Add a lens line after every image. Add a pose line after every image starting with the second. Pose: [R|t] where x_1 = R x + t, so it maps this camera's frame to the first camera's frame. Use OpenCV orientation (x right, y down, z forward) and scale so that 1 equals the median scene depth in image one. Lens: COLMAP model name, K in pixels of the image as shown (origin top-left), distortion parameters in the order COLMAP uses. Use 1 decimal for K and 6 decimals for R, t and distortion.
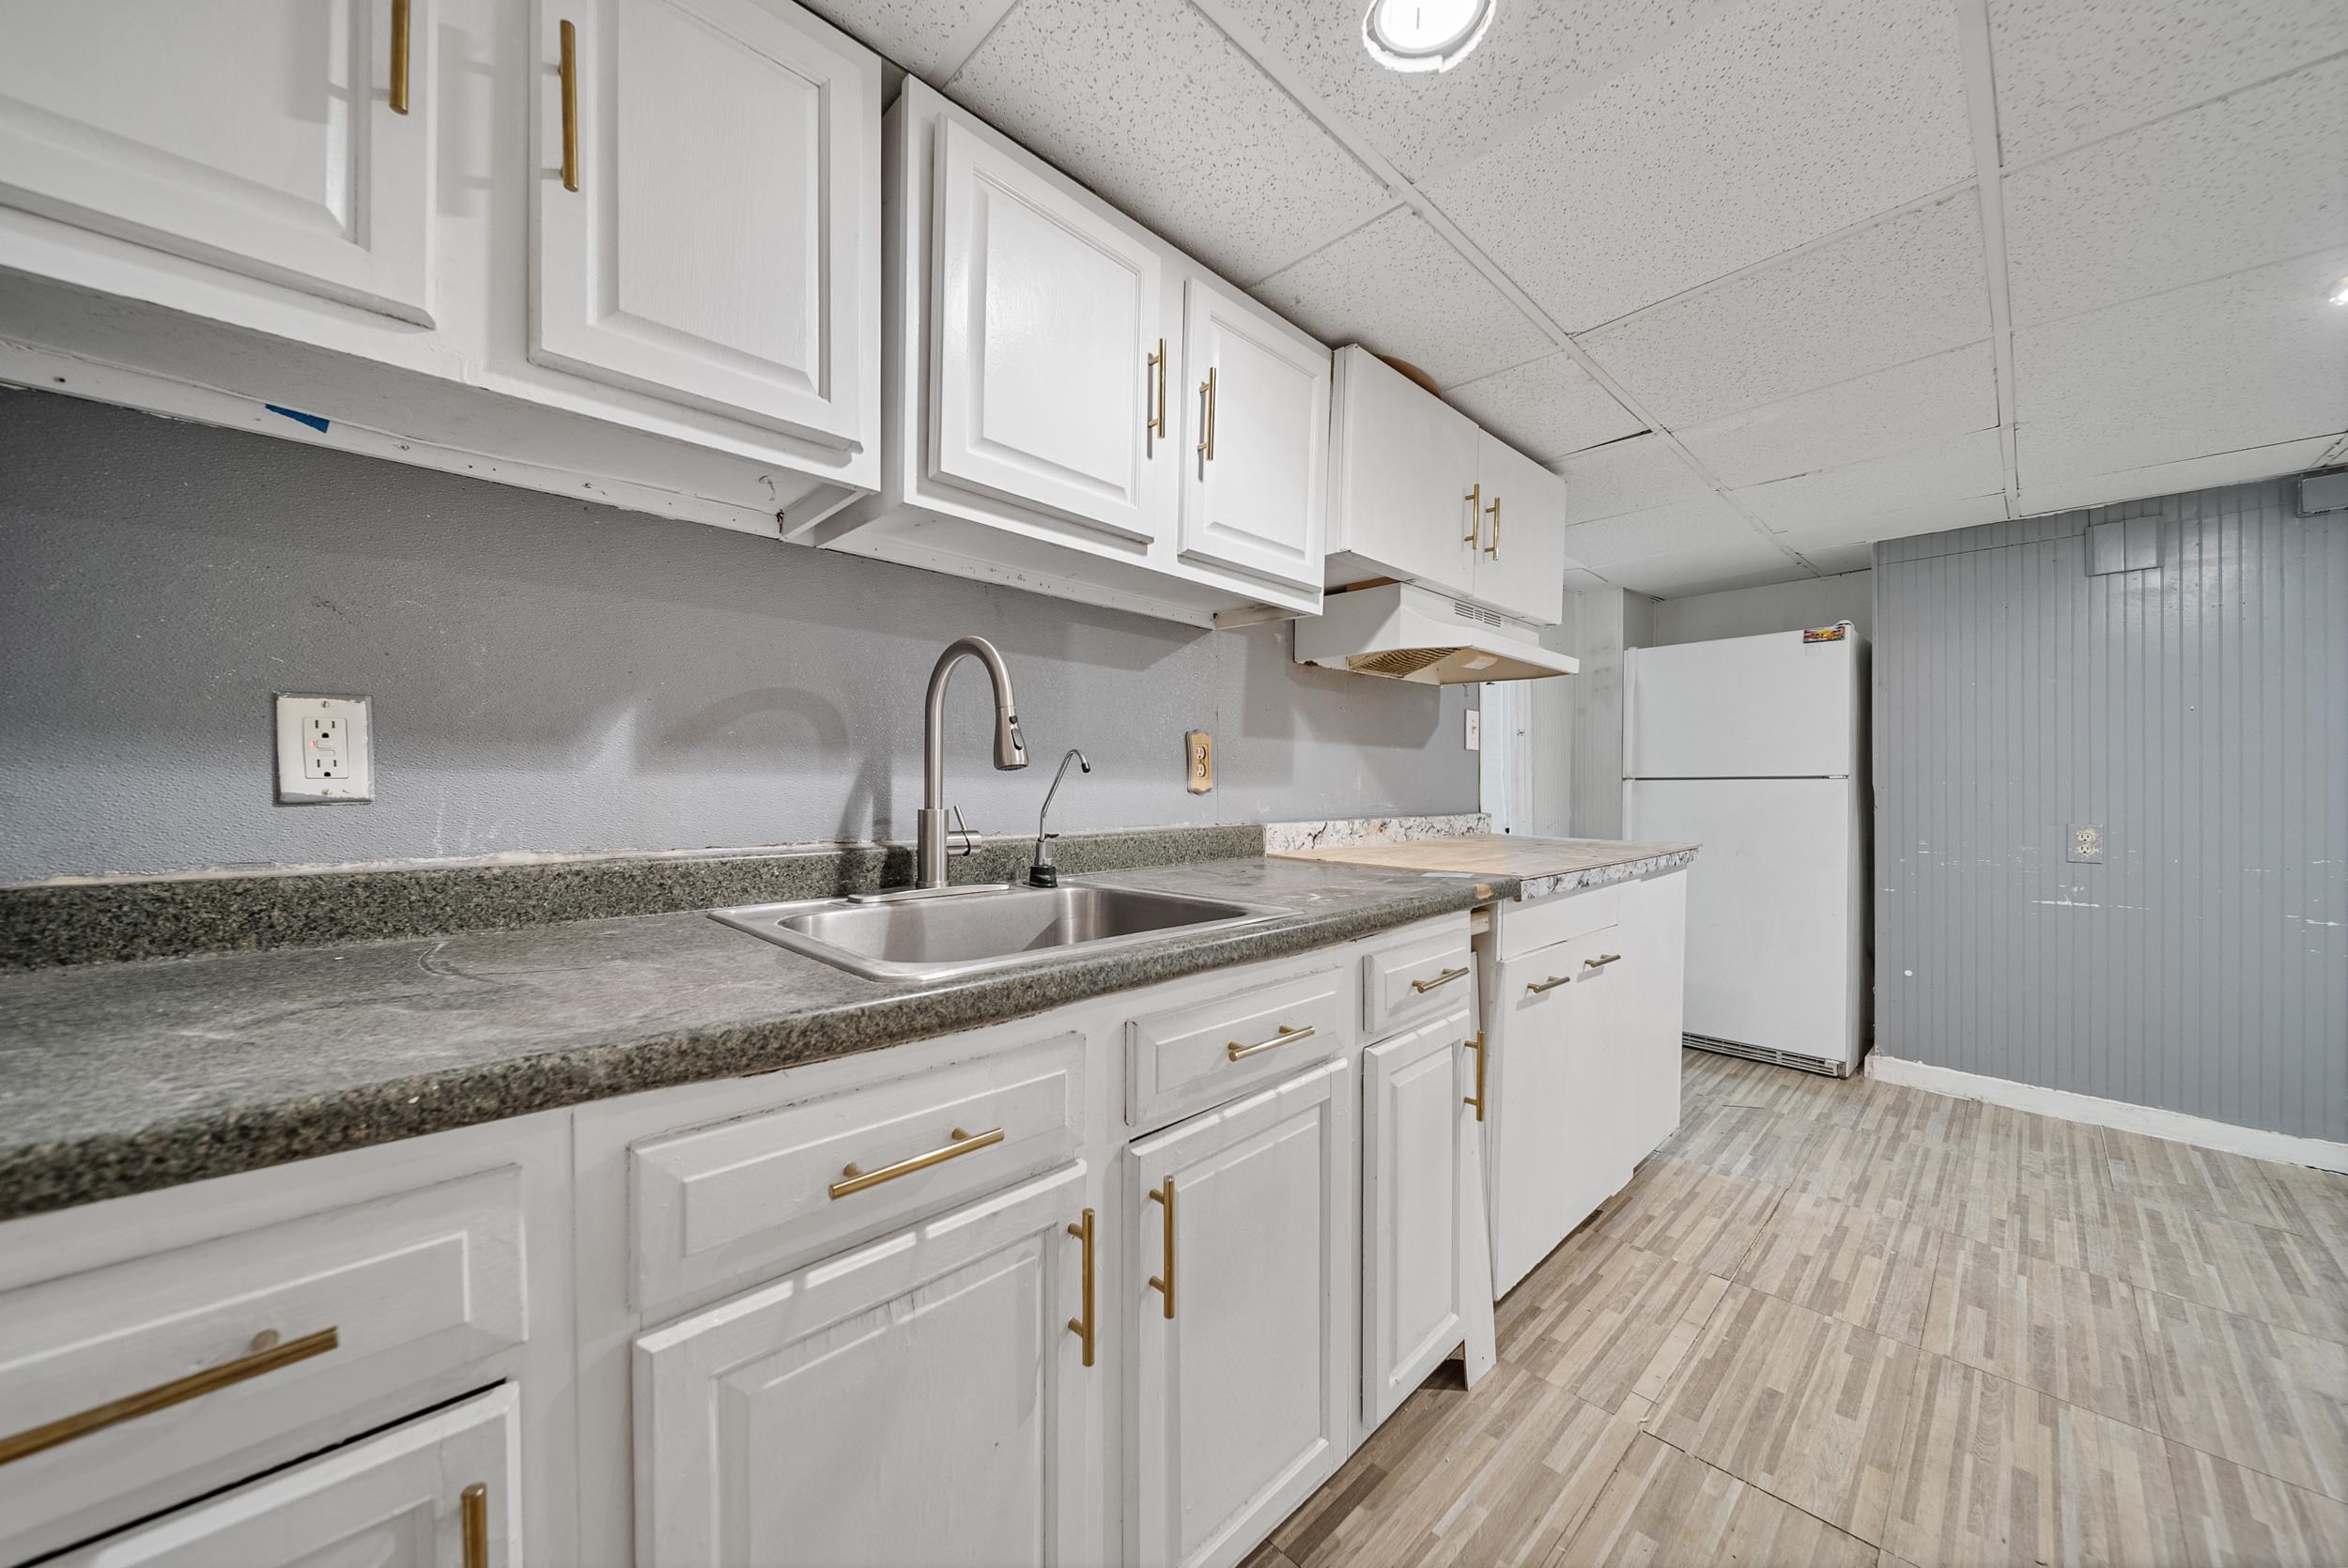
lens RADIAL K [[836.0, 0, 1174.0], [0, 836.0, 784.0], [0, 0, 1]] dist [0.000211, -0.000449]
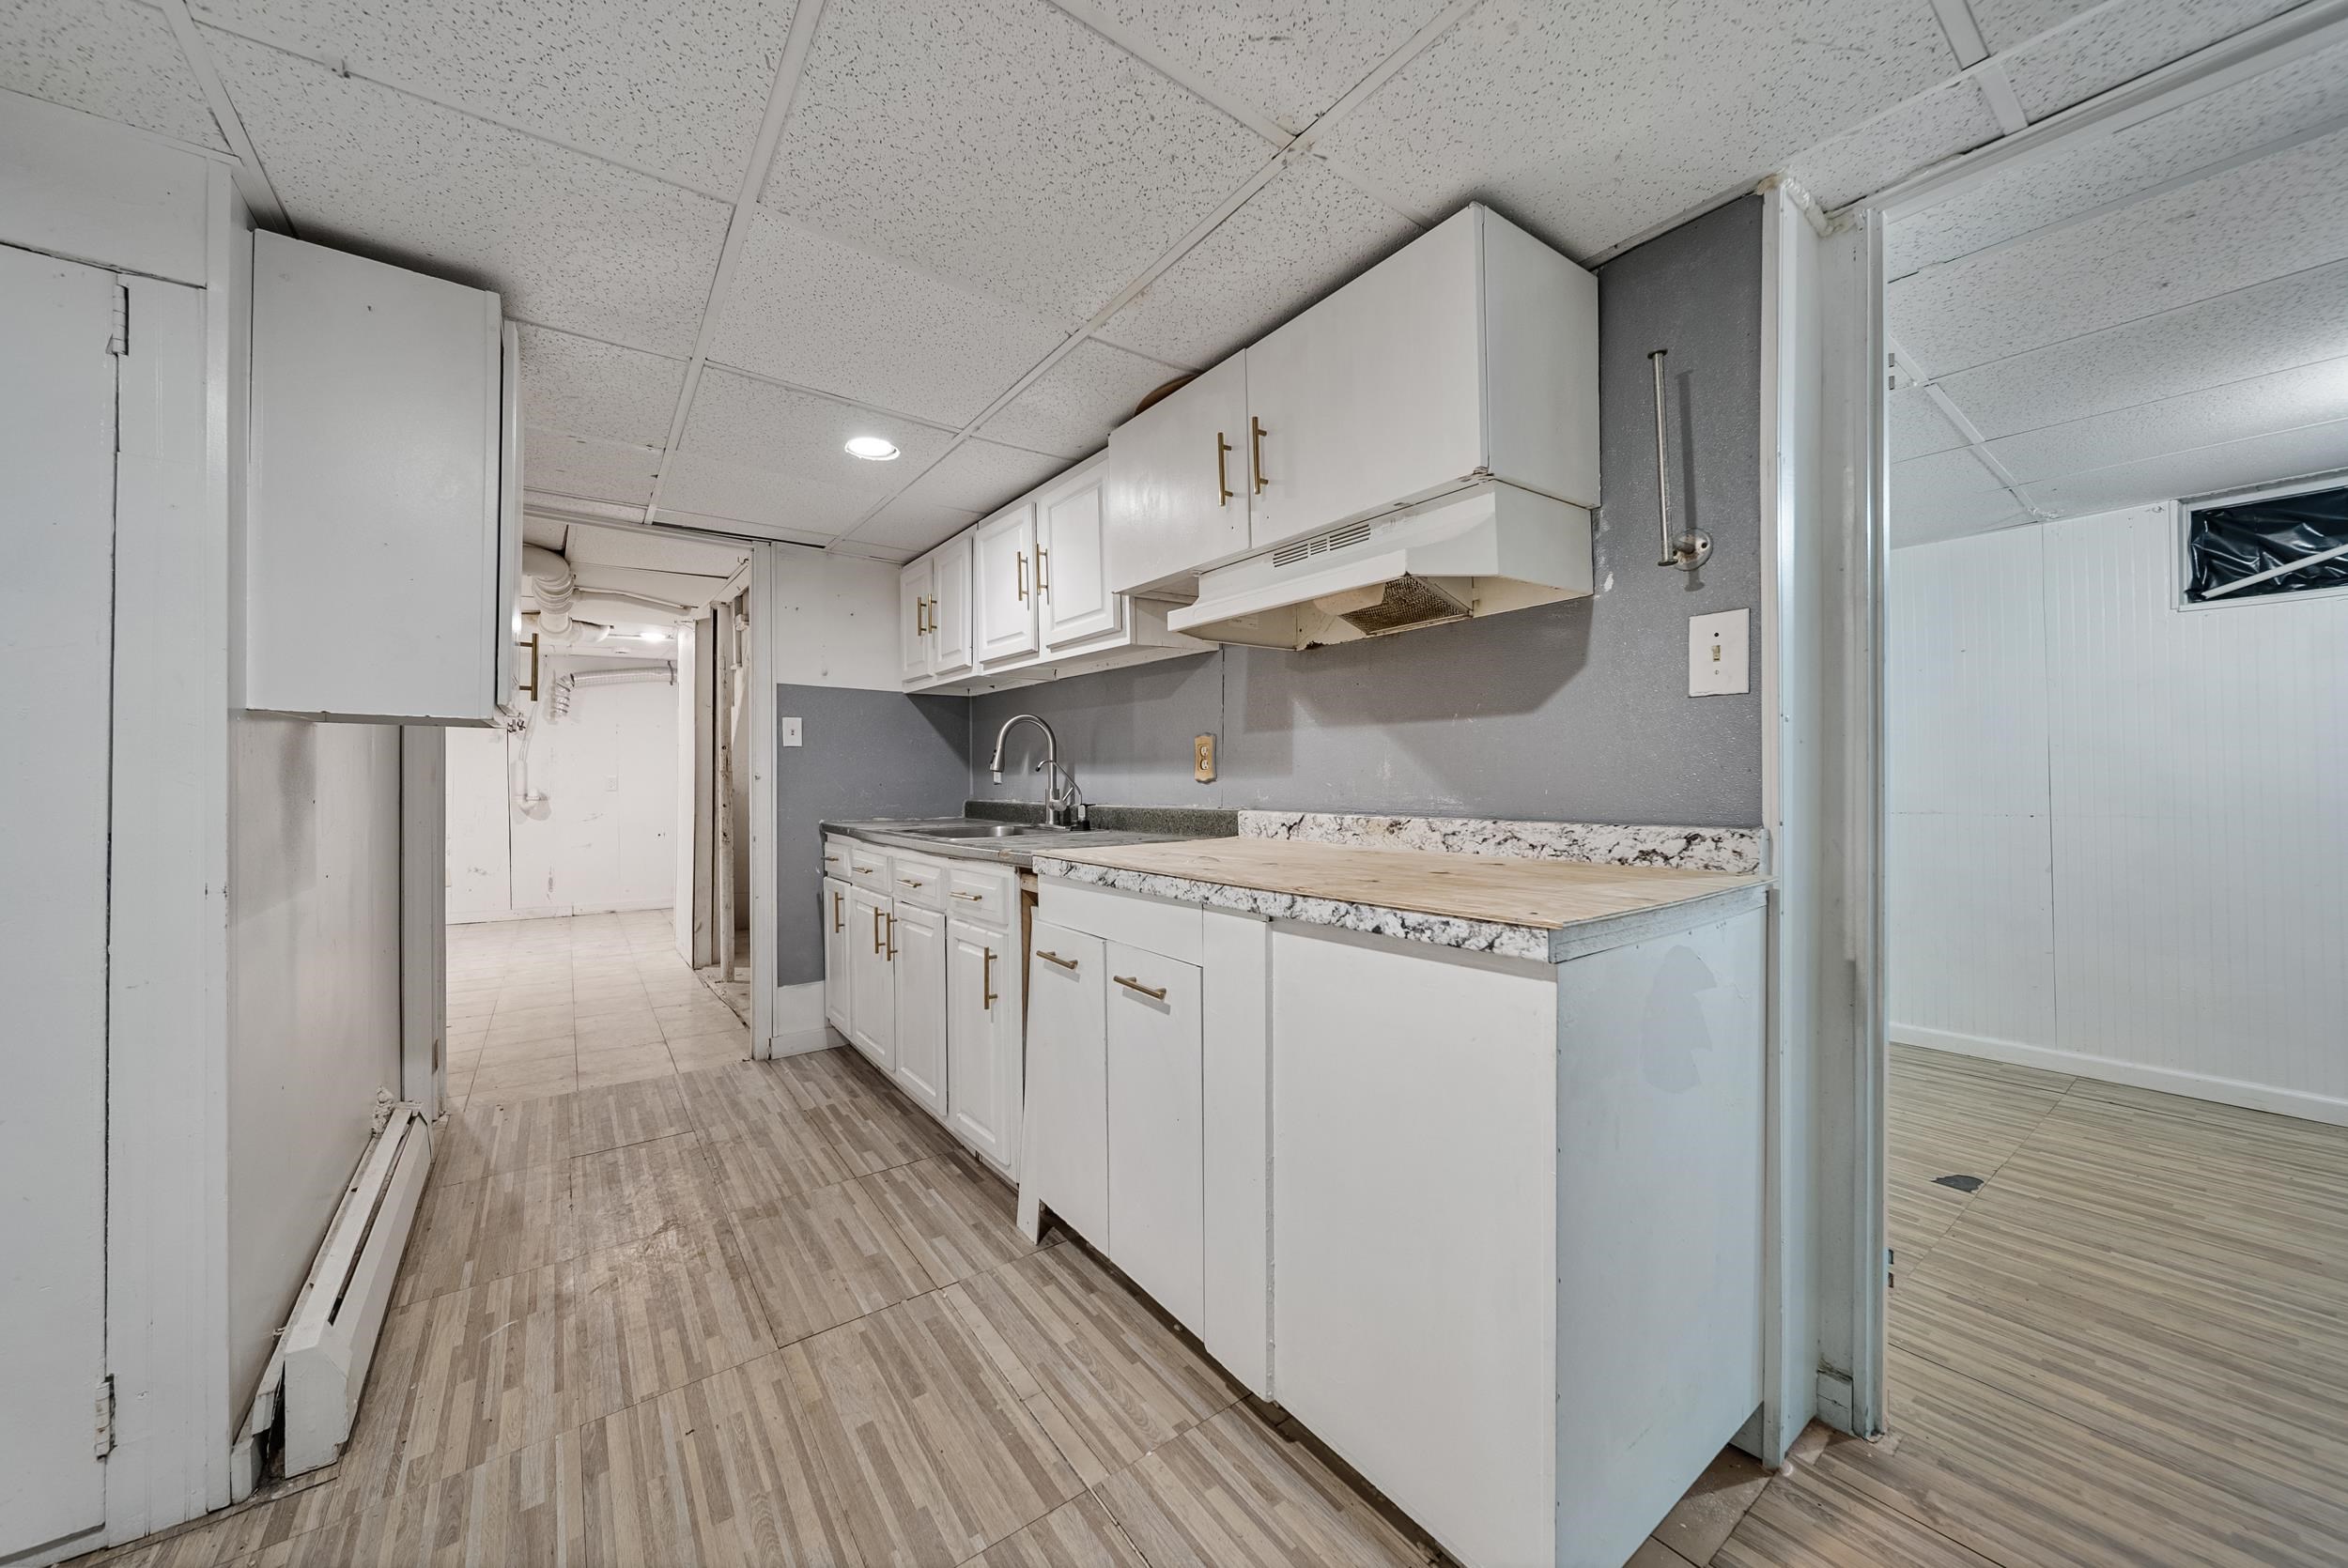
lens RADIAL K [[836.0, 0, 1174.0], [0, 836.0, 784.0], [0, 0, 1]] dist [0.000211, -0.000449]
pose [[-0.133782, 0.001476, -0.991010, 1.504156], [0.005049, 0.999987, 0.000808, 0.014466], [0.990998, -0.004896, -0.133788, 1.307040]]
